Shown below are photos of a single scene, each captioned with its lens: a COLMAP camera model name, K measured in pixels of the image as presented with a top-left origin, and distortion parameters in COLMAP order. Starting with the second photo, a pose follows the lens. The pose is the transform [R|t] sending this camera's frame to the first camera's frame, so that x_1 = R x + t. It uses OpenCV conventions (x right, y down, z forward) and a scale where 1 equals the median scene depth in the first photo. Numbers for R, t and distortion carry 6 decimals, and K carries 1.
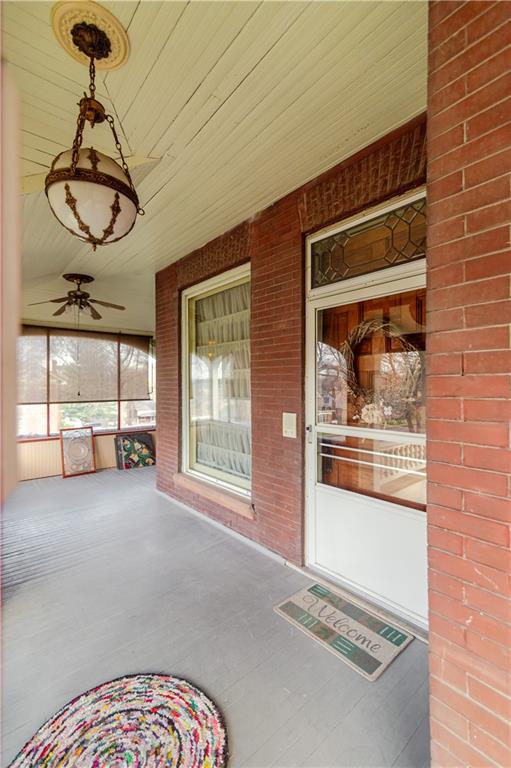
lens RADIAL K [[348.3, 0, 255.5], [0, 348.3, 384.0], [0, 0, 1]] dist [0.014930, -0.000782]
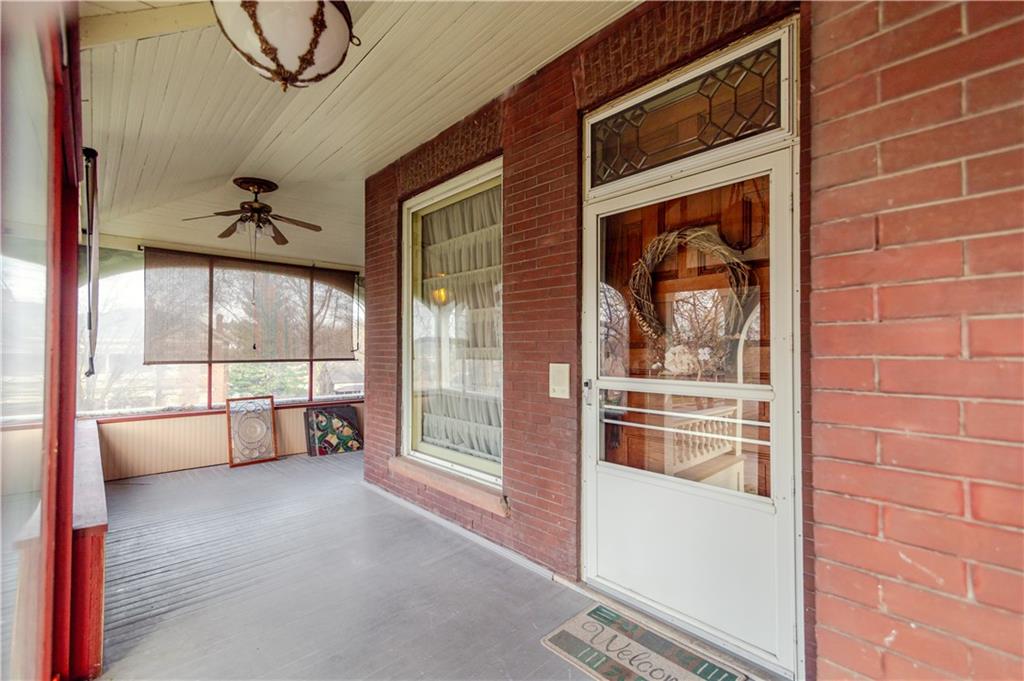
lens RADIAL K [[464.3, 0, 512.3], [0, 464.3, 341.8], [0, 0, 1]] dist [0.014930, -0.000782]
pose [[0.999237, 0.004162, 0.038829, -0.033456], [-0.003571, 0.999877, -0.015282, 0.051890], [-0.038888, 0.015132, 0.999129, 0.058317]]
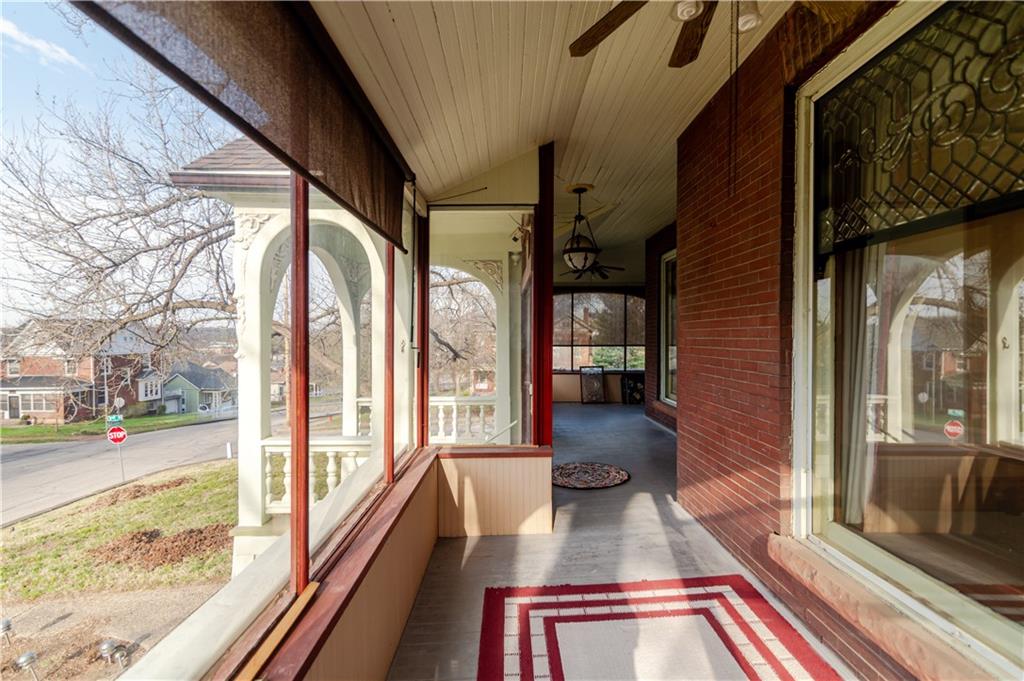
lens RADIAL K [[464.3, 0, 512.3], [0, 464.3, 341.8], [0, 0, 1]] dist [0.014930, -0.000782]
pose [[0.776878, 0.013525, -0.629506, 0.640146], [-0.003956, 0.999854, 0.016599, 0.025724], [0.629639, -0.010405, 0.776818, -0.954351]]
